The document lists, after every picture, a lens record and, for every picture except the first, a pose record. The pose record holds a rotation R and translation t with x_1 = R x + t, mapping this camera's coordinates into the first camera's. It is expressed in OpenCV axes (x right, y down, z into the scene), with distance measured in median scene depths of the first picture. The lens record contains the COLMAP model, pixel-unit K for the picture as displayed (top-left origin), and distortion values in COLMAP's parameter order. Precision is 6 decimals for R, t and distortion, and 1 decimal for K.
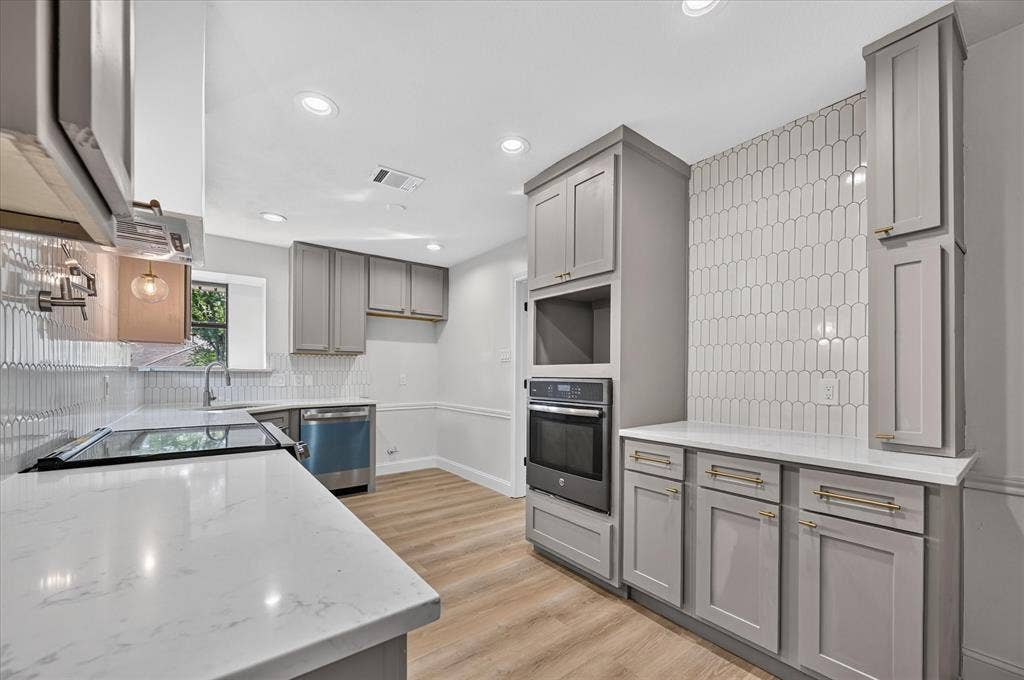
lens RADIAL K [[408.8, 0, 516.7], [0, 408.8, 378.8], [0, 0, 1]] dist [-0.001098, -0.000050]
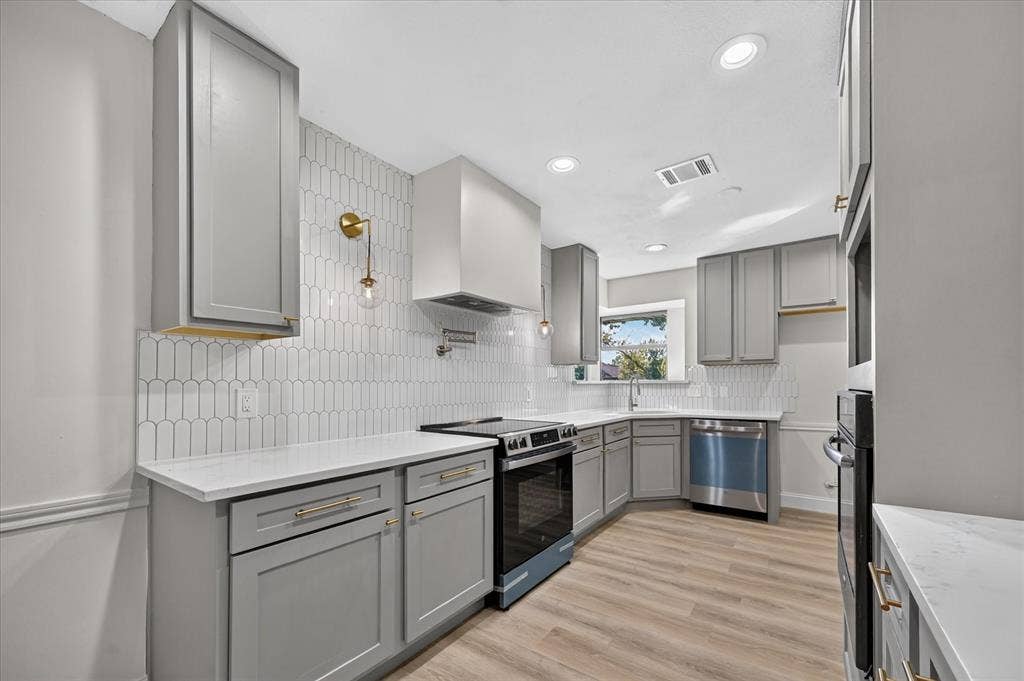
lens RADIAL K [[408.8, 0, 516.7], [0, 408.8, 379.3], [0, 0, 1]] dist [-0.001098, -0.000050]
pose [[0.301923, -0.018584, -0.953151, 0.298870], [-0.005951, 0.999754, -0.021378, -0.001752], [0.953314, 0.012127, 0.301738, 0.236864]]
